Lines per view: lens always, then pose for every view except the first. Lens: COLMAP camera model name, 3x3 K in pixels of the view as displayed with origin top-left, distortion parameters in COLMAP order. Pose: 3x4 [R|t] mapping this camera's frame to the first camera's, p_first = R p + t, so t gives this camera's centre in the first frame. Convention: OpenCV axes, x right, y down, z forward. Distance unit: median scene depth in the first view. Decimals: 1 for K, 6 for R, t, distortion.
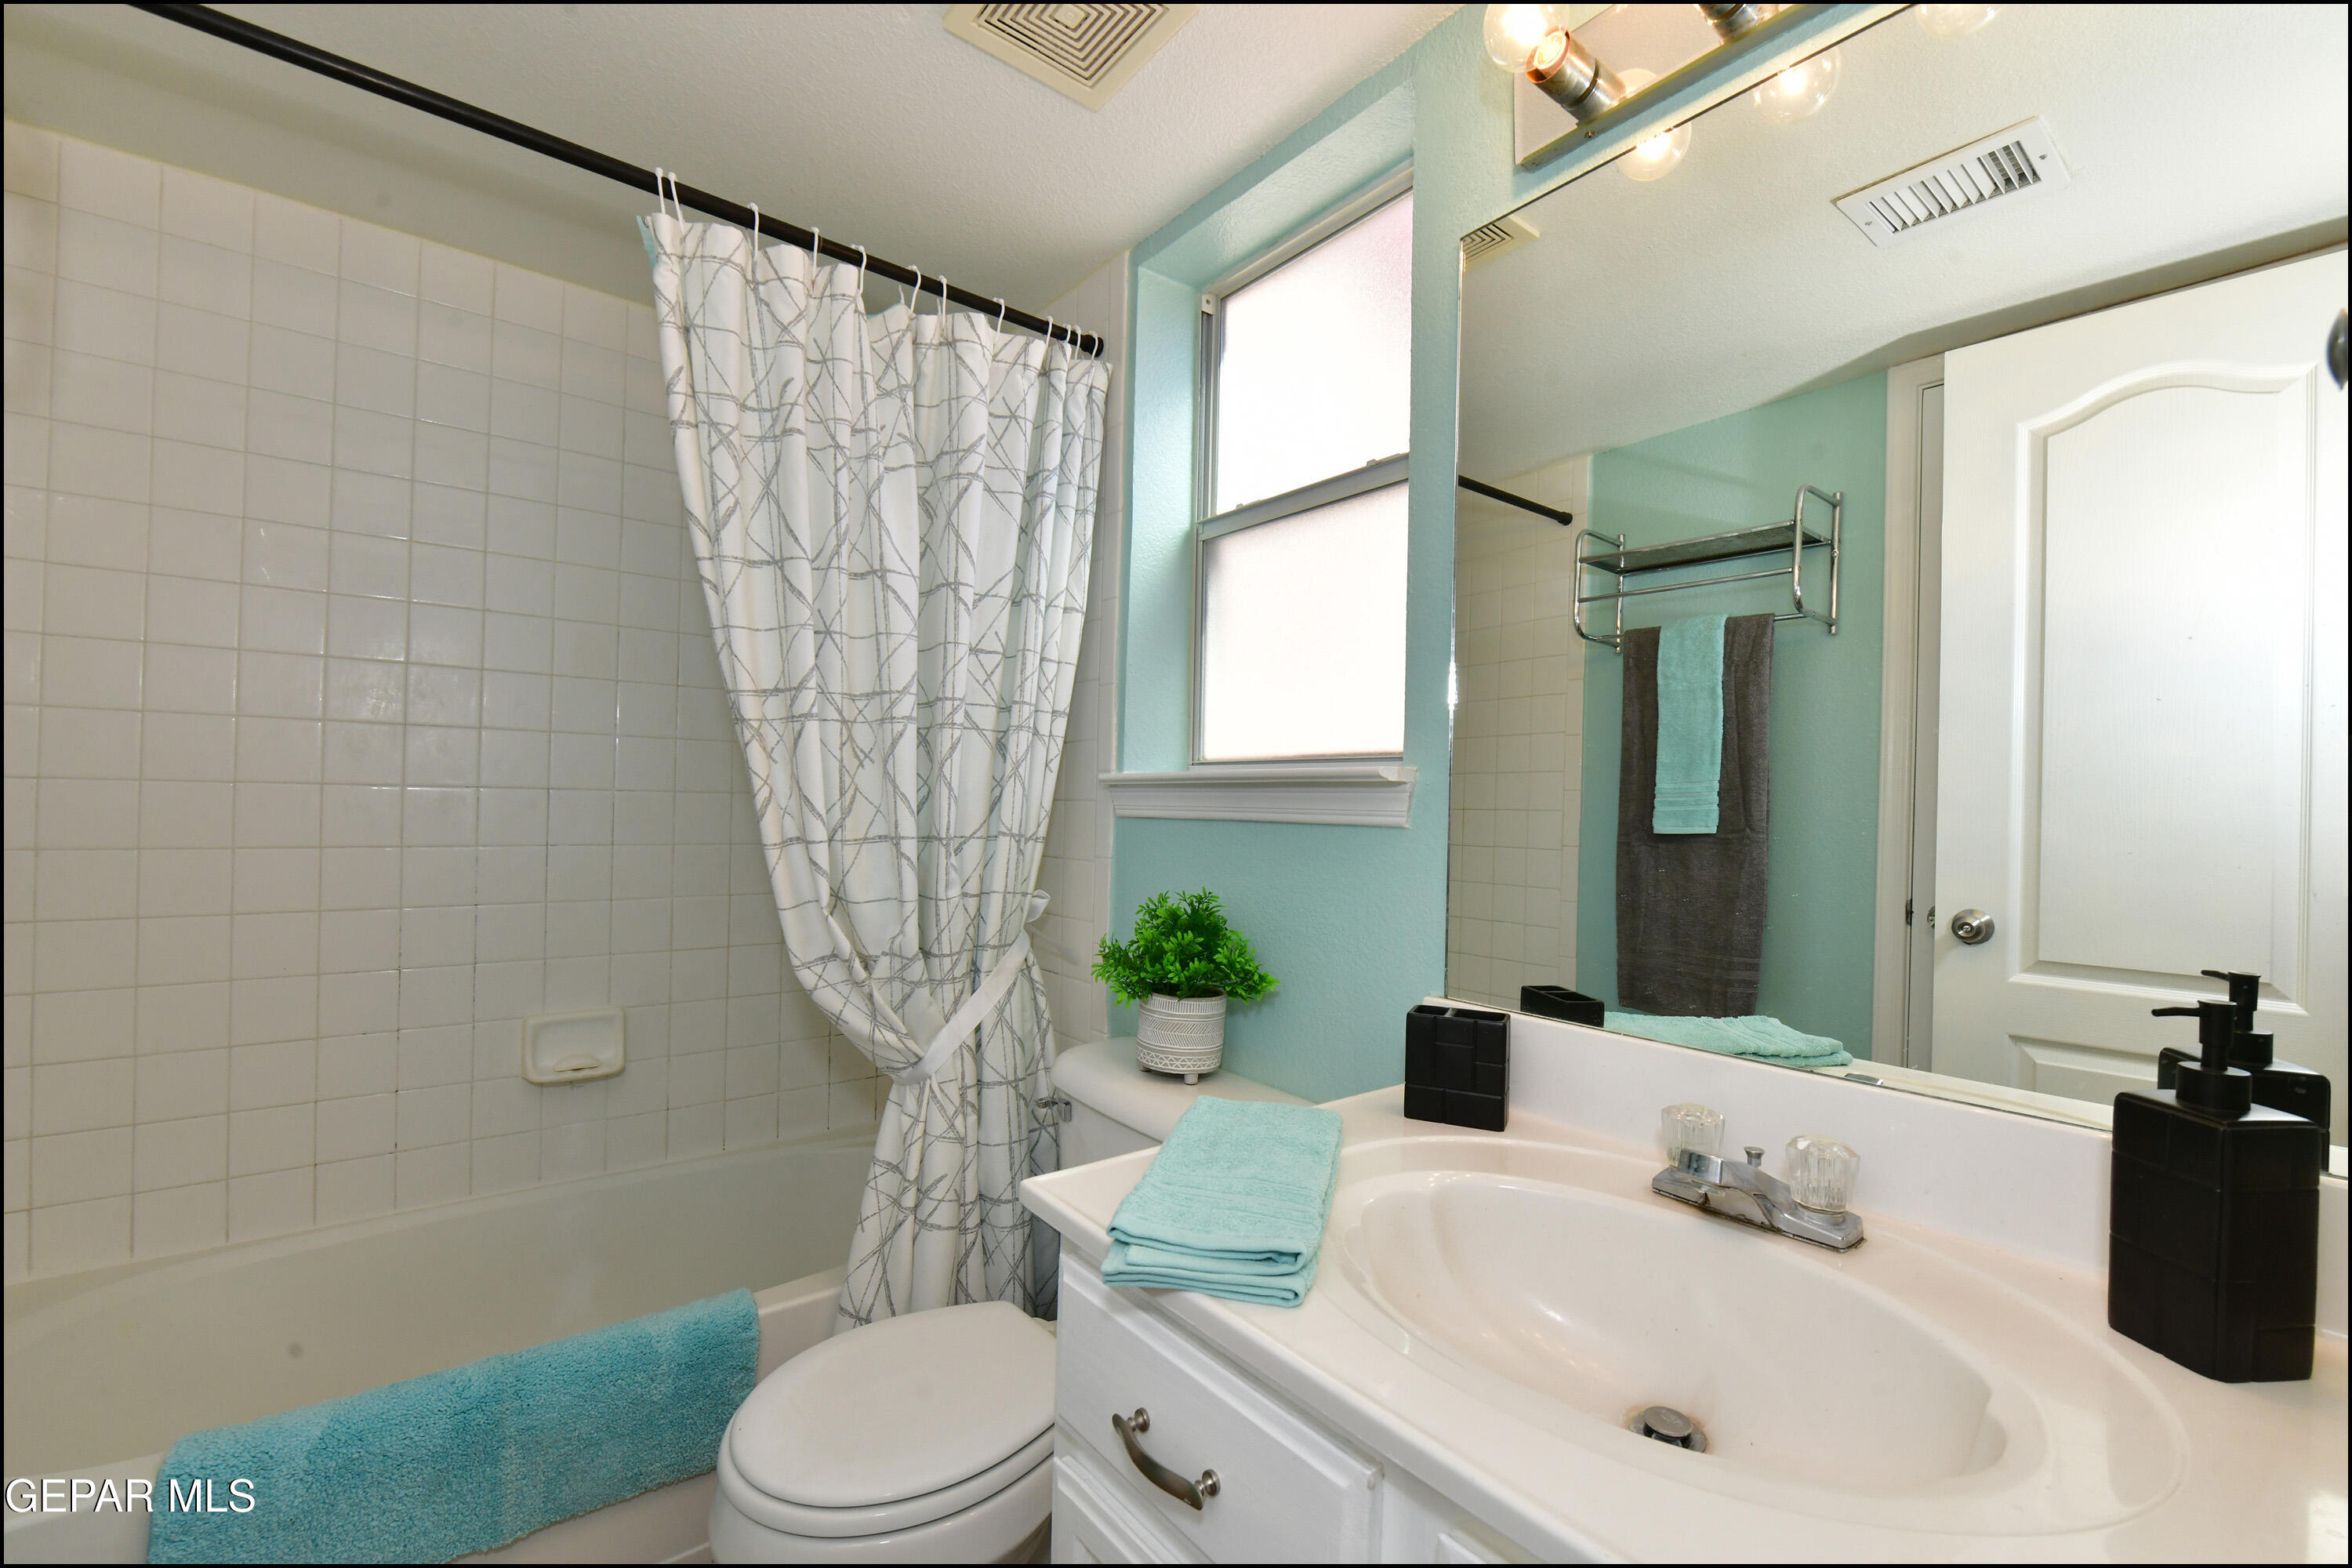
lens RADIAL K [[971.8, 0, 1197.2], [0, 971.8, 795.2], [0, 0, 1]] dist [-0.010498, -0.000372]
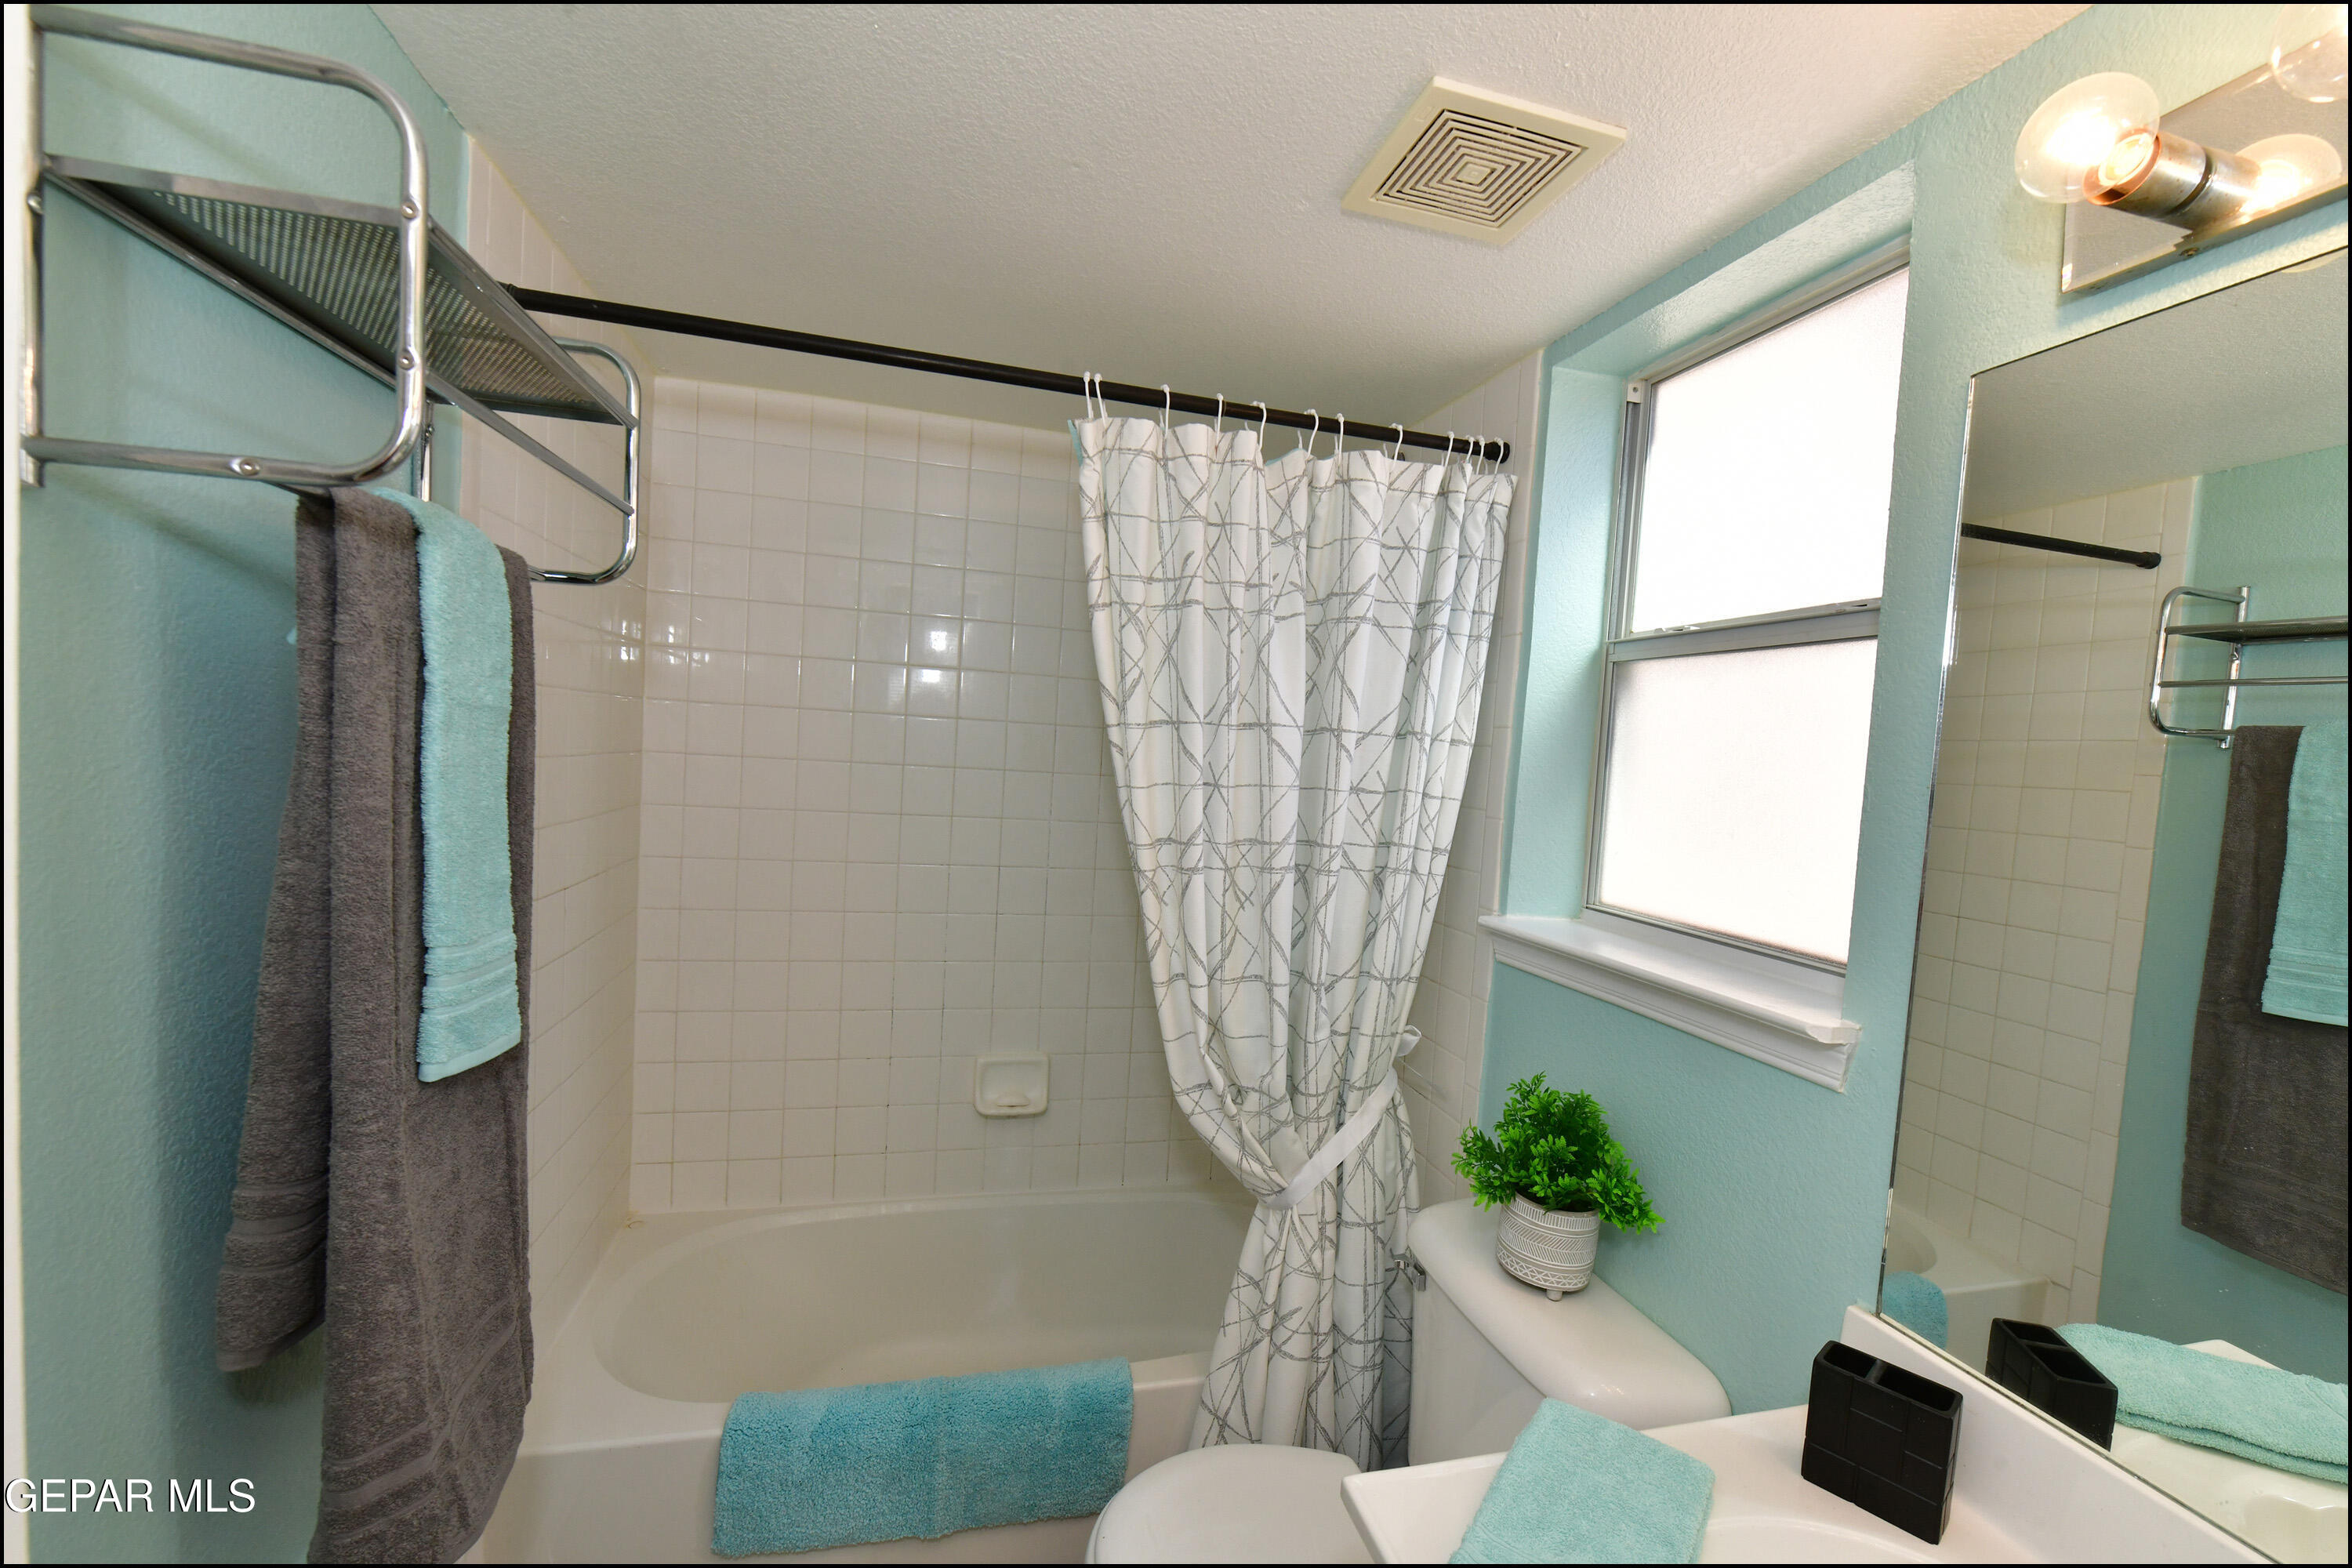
lens RADIAL K [[971.8, 0, 1196.7], [0, 971.8, 786.9], [0, 0, 1]] dist [-0.010498, -0.000372]
pose [[0.913370, 0.054616, -0.403450, 0.025936], [-0.039691, 0.998186, 0.045271, -0.202887], [0.405191, -0.025336, 0.913881, 0.021779]]
